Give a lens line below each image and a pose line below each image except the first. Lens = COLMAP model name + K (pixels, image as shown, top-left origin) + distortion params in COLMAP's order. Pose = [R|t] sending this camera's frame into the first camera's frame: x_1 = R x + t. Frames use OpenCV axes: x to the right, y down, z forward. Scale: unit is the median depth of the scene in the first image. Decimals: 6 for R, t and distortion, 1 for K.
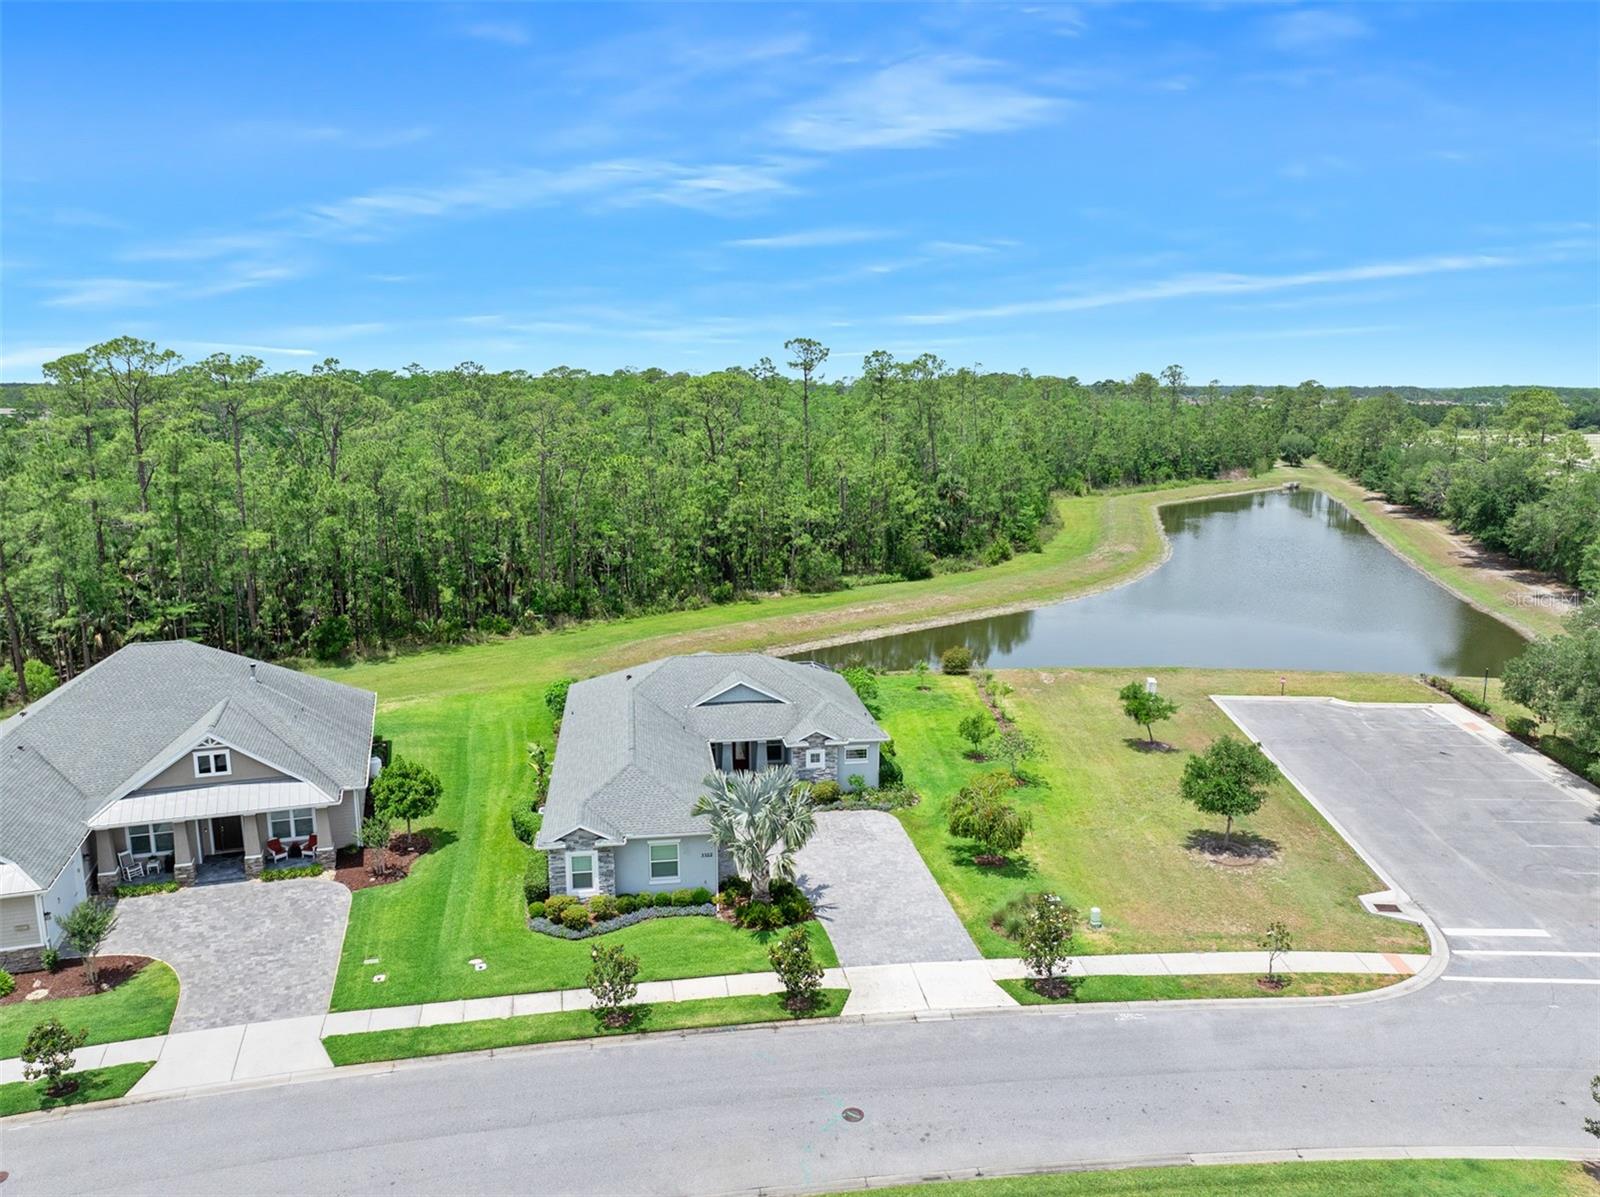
lens RADIAL K [[1128.2, 0, 805.4], [0, 1128.2, 590.0], [0, 0, 1]] dist [-0.043895, 0.015174]
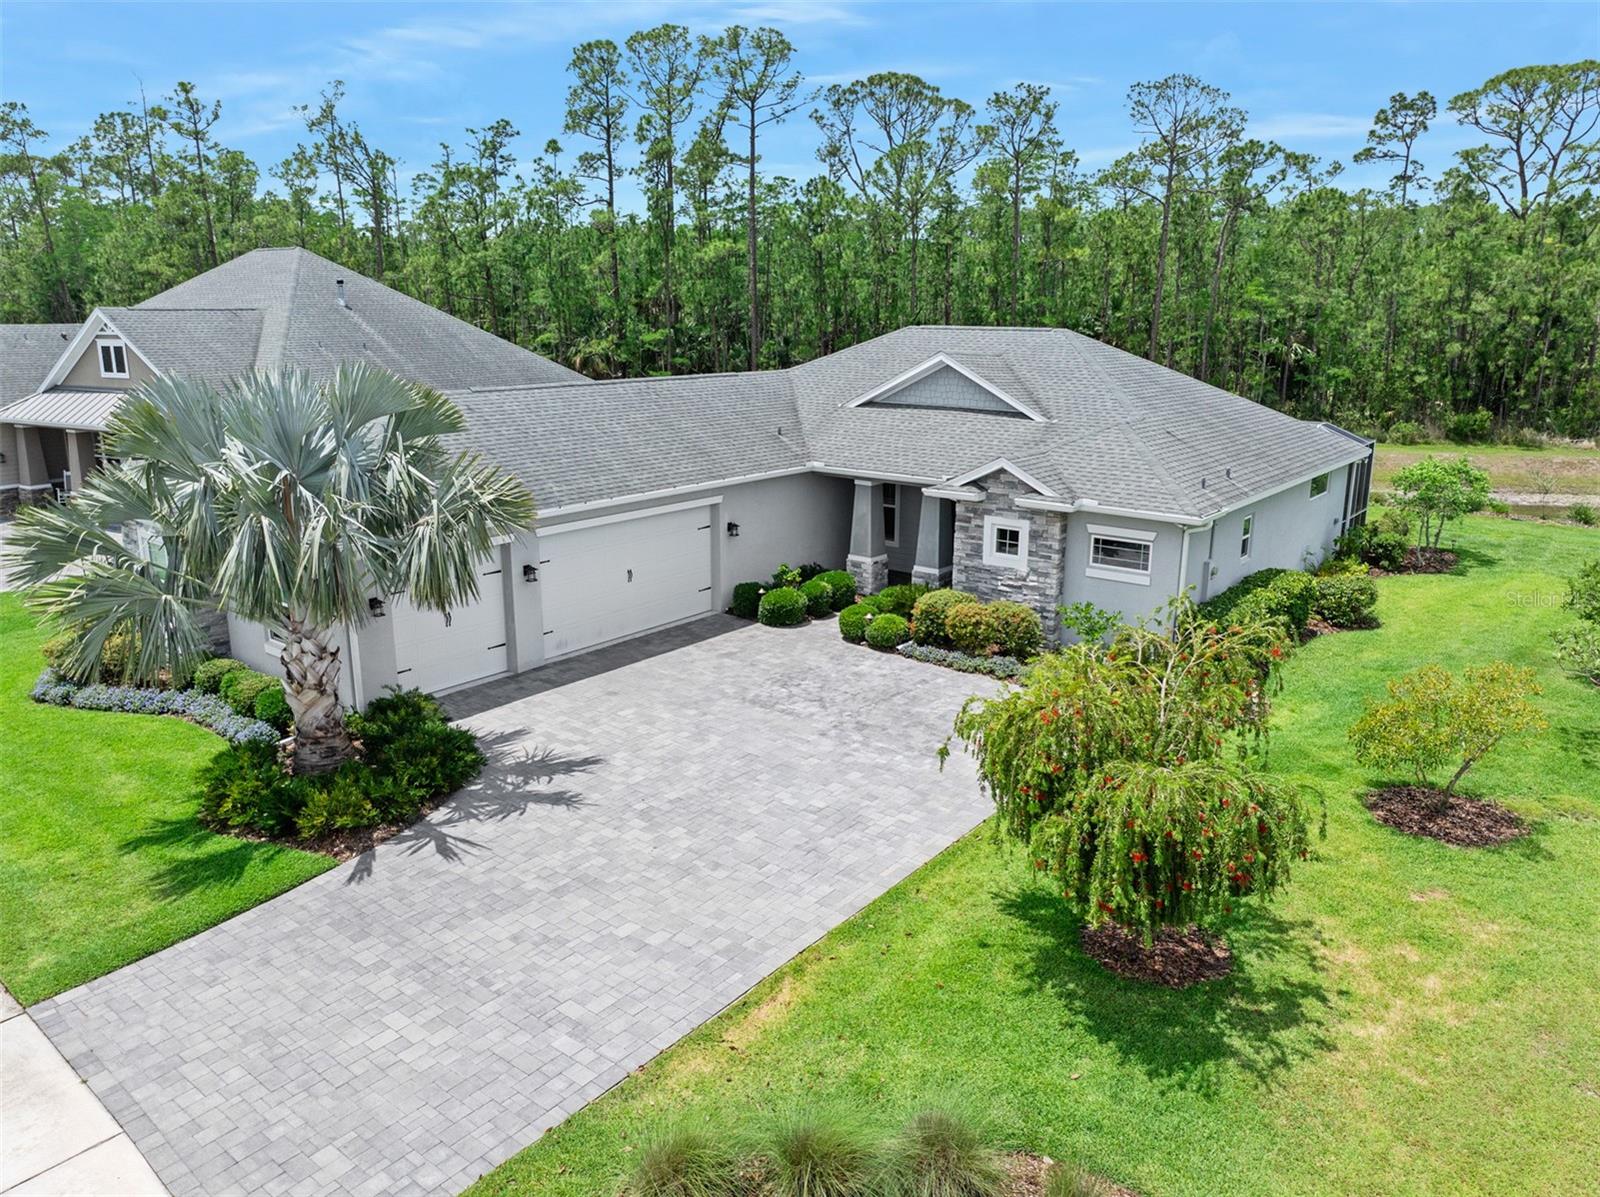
lens RADIAL K [[1128.2, 0, 801.0], [0, 1128.2, 589.5], [0, 0, 1]] dist [-0.043895, 0.015174]
pose [[0.678607, 0.178742, -0.712421, 0.237335], [-0.134631, 0.983775, 0.118582, 0.129530], [0.722058, 0.015443, 0.691661, 0.684371]]
